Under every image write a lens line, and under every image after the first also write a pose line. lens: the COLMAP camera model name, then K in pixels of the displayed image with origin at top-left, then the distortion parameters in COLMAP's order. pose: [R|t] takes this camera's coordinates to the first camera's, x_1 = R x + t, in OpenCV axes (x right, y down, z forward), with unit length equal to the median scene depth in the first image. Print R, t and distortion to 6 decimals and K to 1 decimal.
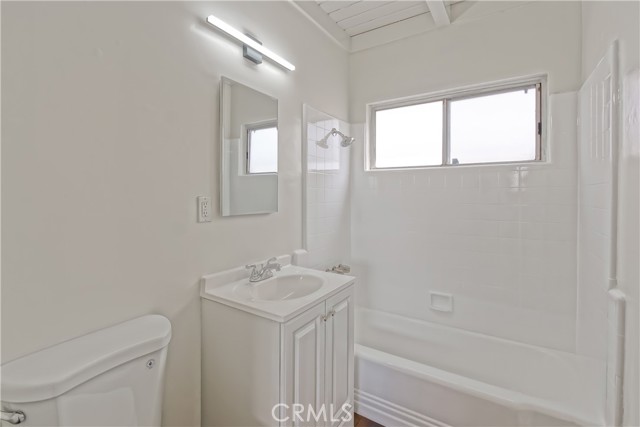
lens RADIAL K [[288.3, 0, 318.8], [0, 288.3, 196.0], [0, 0, 1]] dist [0.007994, -0.009742]
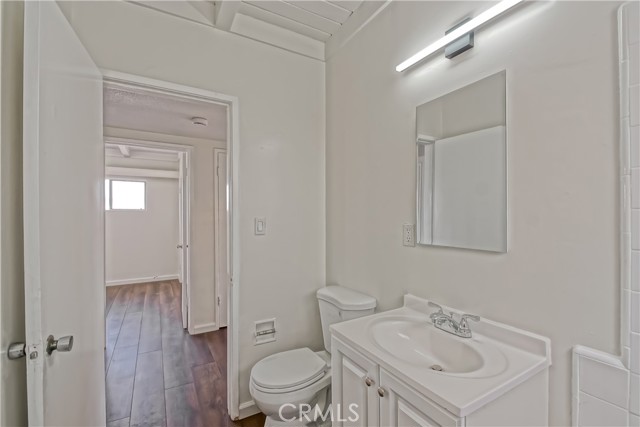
lens RADIAL K [[288.3, 0, 322.1], [0, 288.3, 216.3], [0, 0, 1]] dist [0.007994, -0.009742]
pose [[-0.454086, 0.000973, -0.890957, 0.424483], [0.000158, 0.999999, 0.001011, -0.015925], [0.890958, 0.000318, -0.454086, 0.675878]]
